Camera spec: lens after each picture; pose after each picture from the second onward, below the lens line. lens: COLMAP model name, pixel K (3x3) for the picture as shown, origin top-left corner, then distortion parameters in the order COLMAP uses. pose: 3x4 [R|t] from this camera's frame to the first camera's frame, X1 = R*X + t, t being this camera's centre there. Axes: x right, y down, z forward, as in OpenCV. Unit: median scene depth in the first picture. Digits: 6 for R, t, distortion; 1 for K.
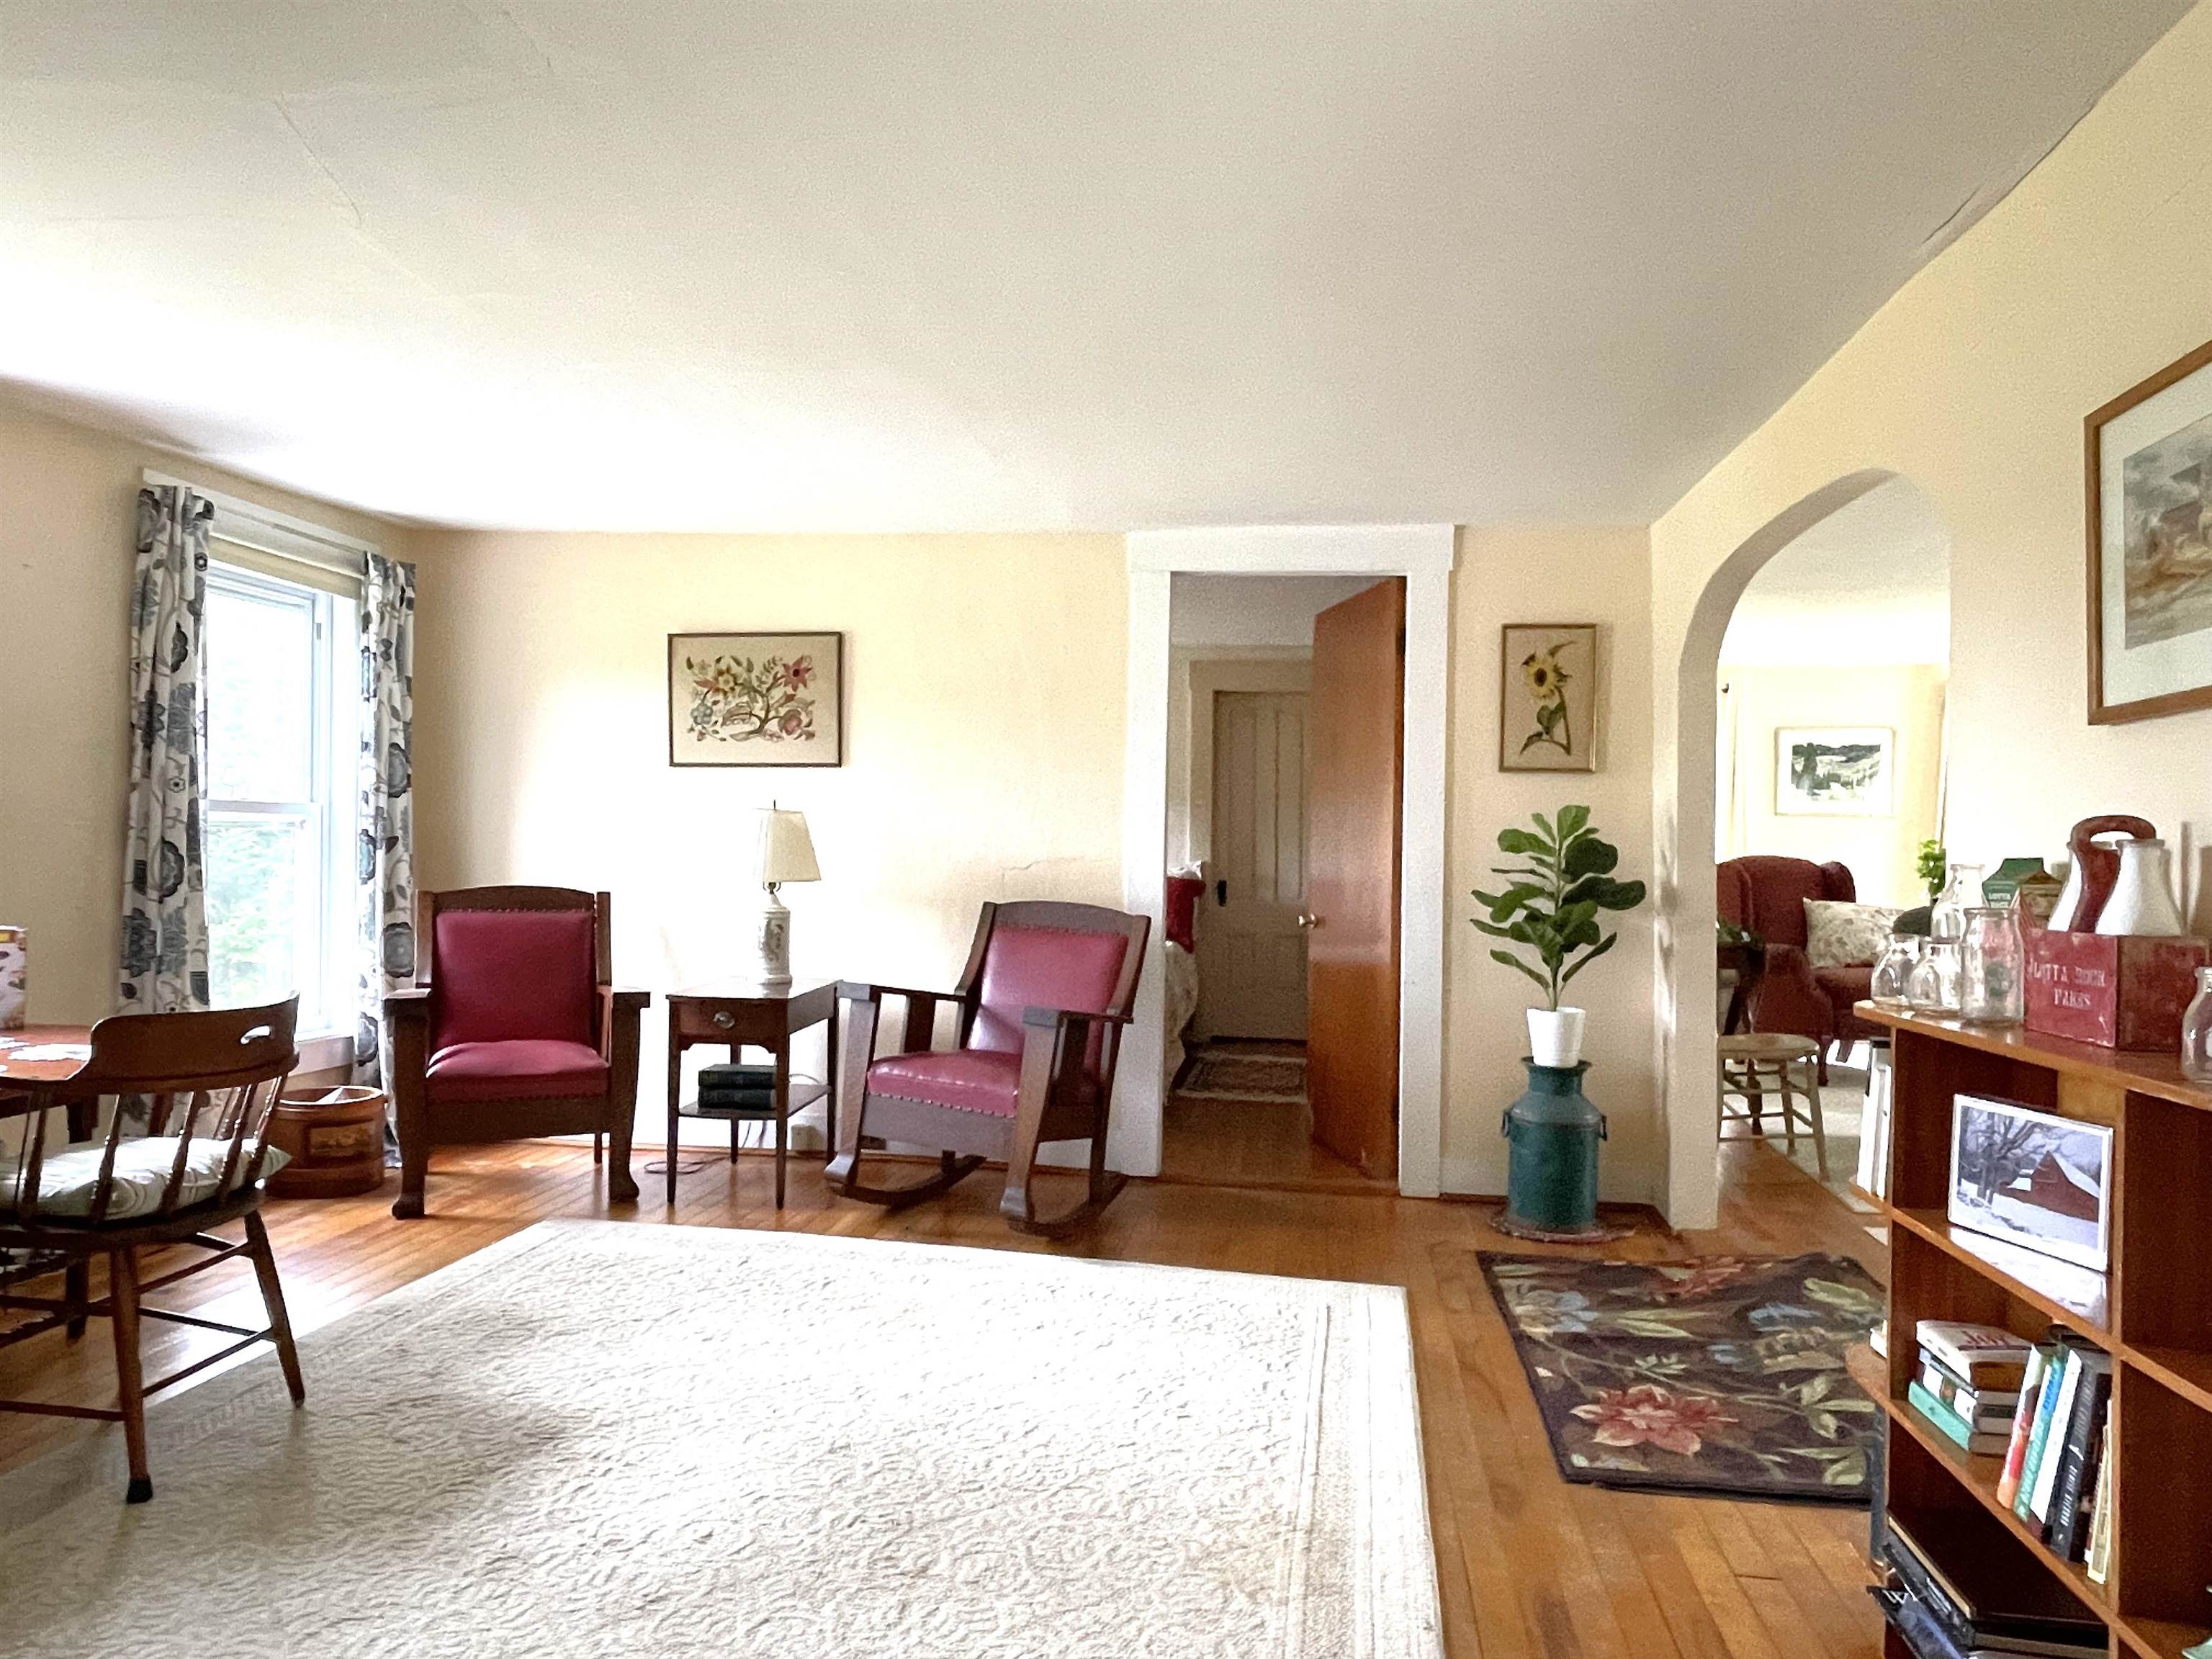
lens RADIAL K [[1411.9, 0, 1107.4], [0, 1411.9, 836.0], [0, 0, 1]] dist [0.005351, 0.000582]
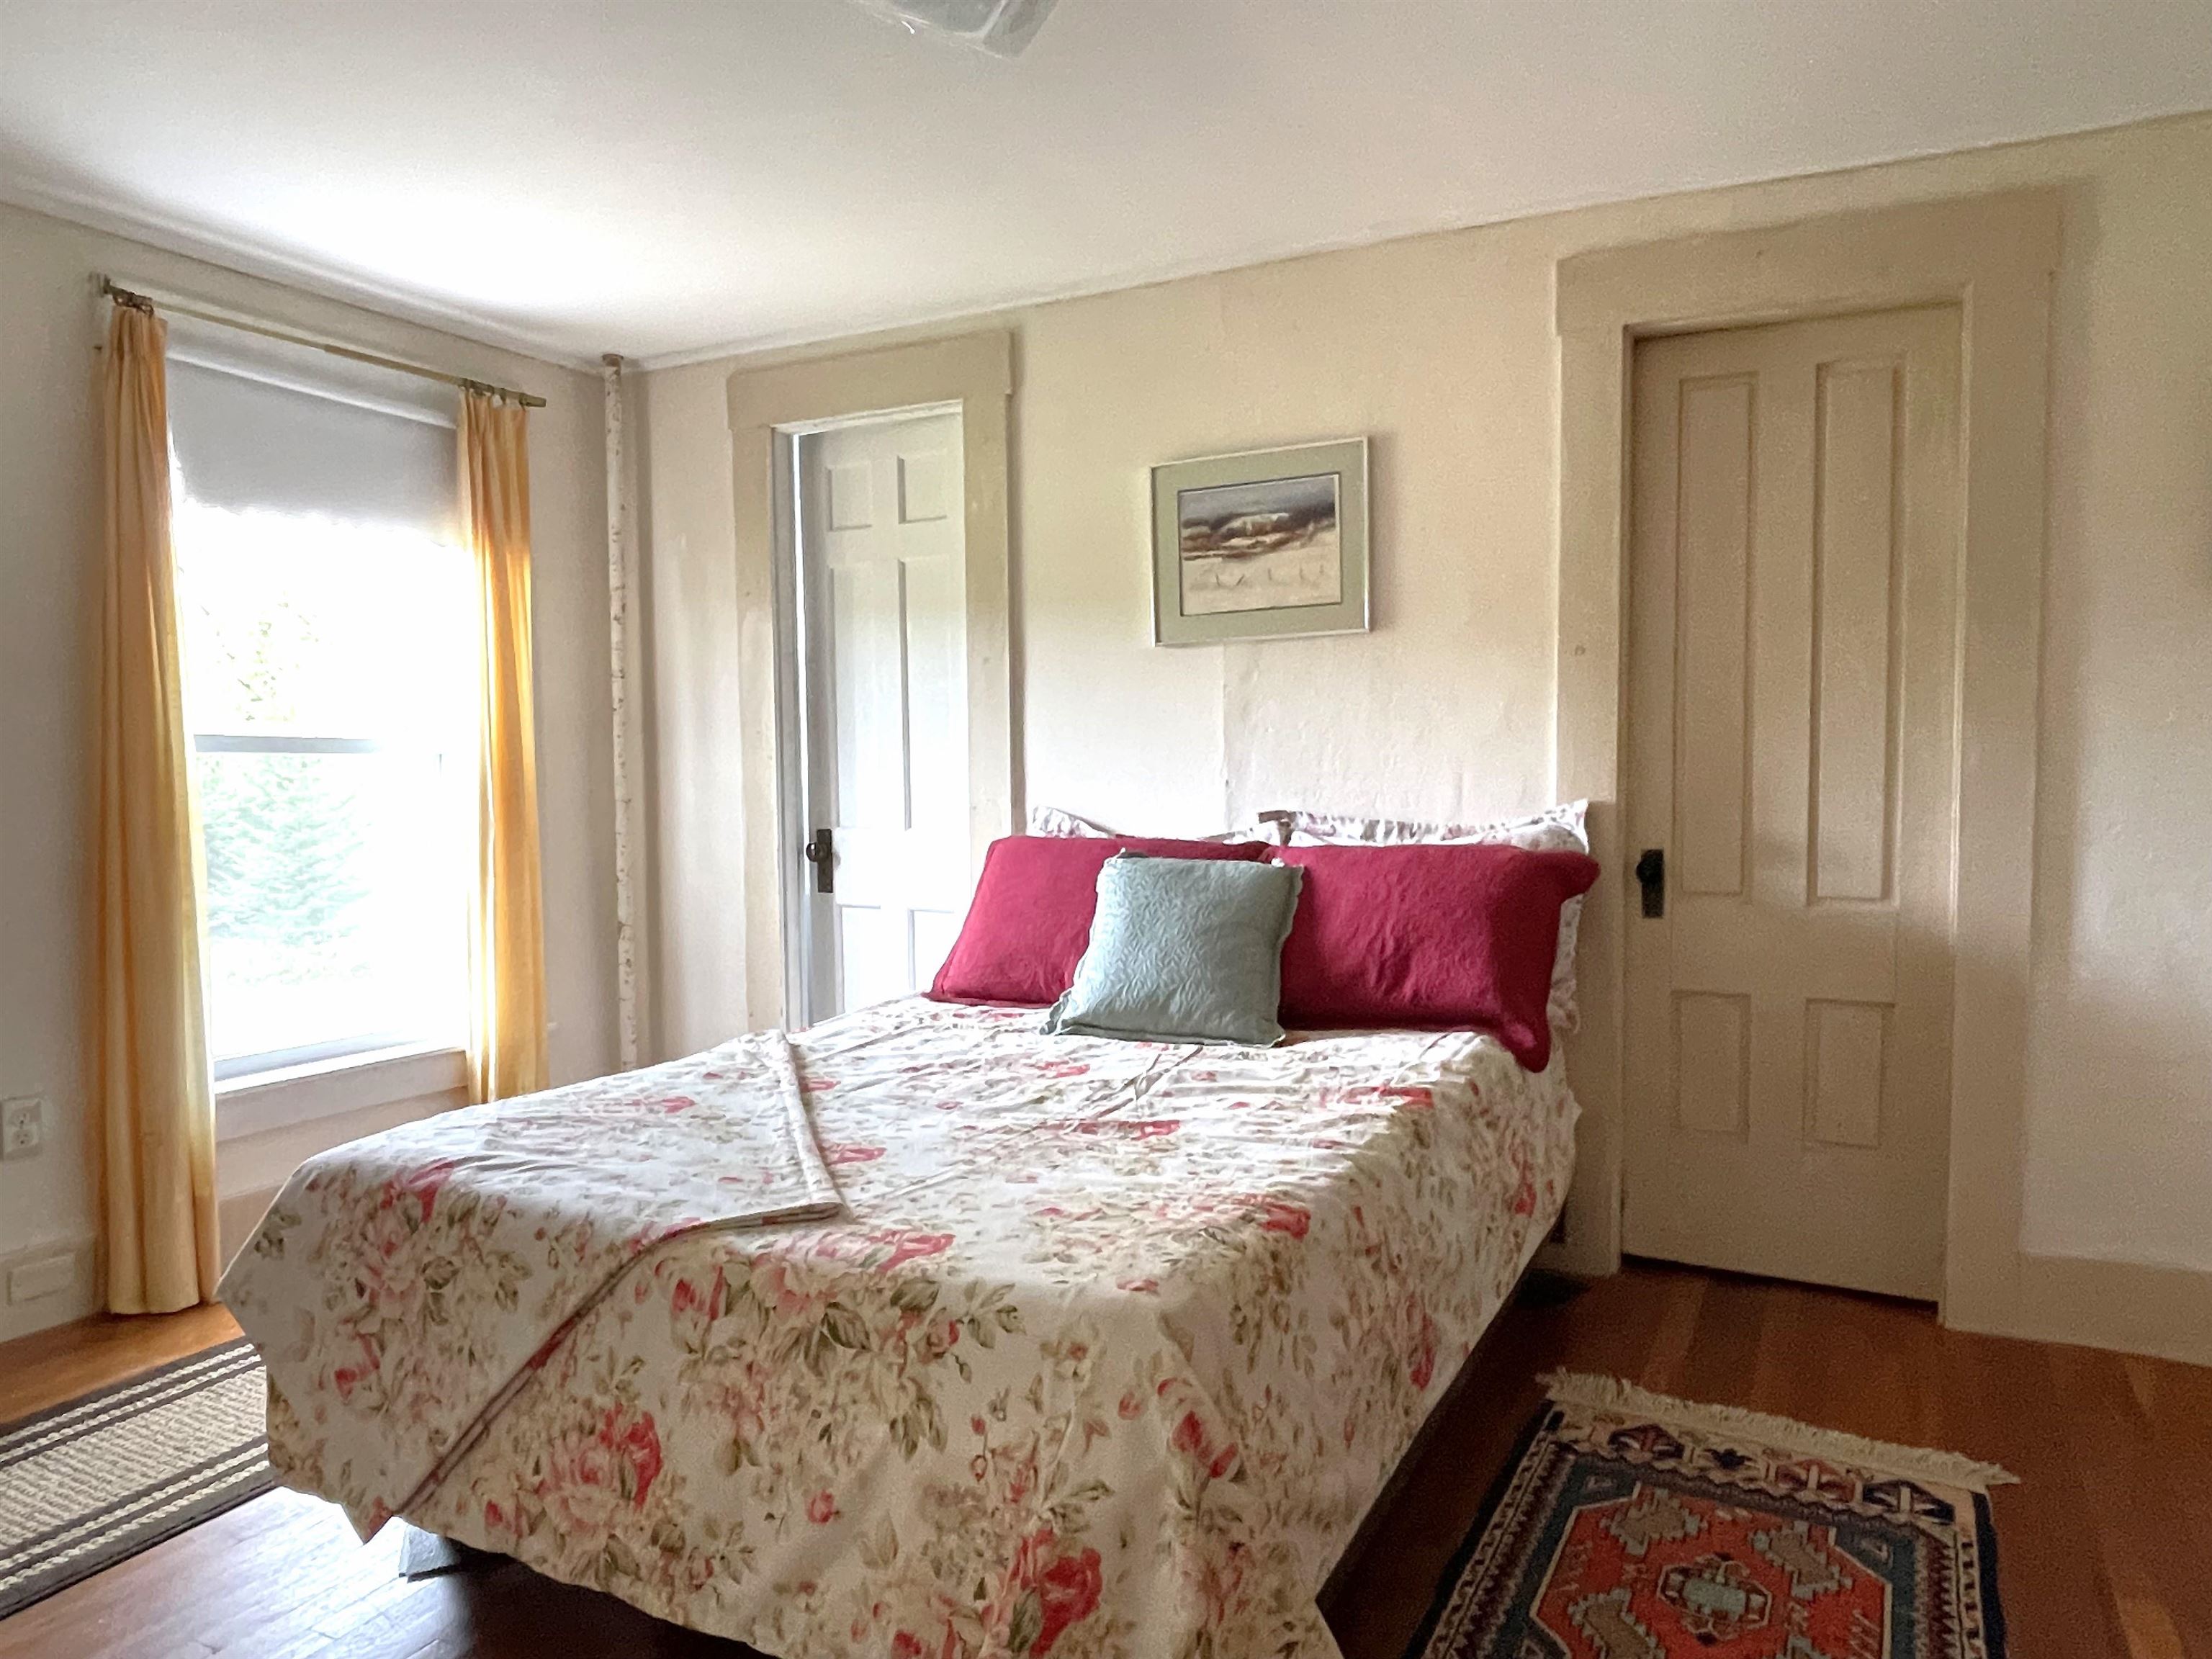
lens RADIAL K [[1411.9, 0, 1100.4], [0, 1411.9, 834.7], [0, 0, 1]] dist [0.005351, 0.000582]
pose [[0.942029, 0.003451, -0.335514, 0.070163], [0.015725, 0.998394, 0.054420, 0.004355], [0.335163, -0.056541, 0.940462, 0.604979]]
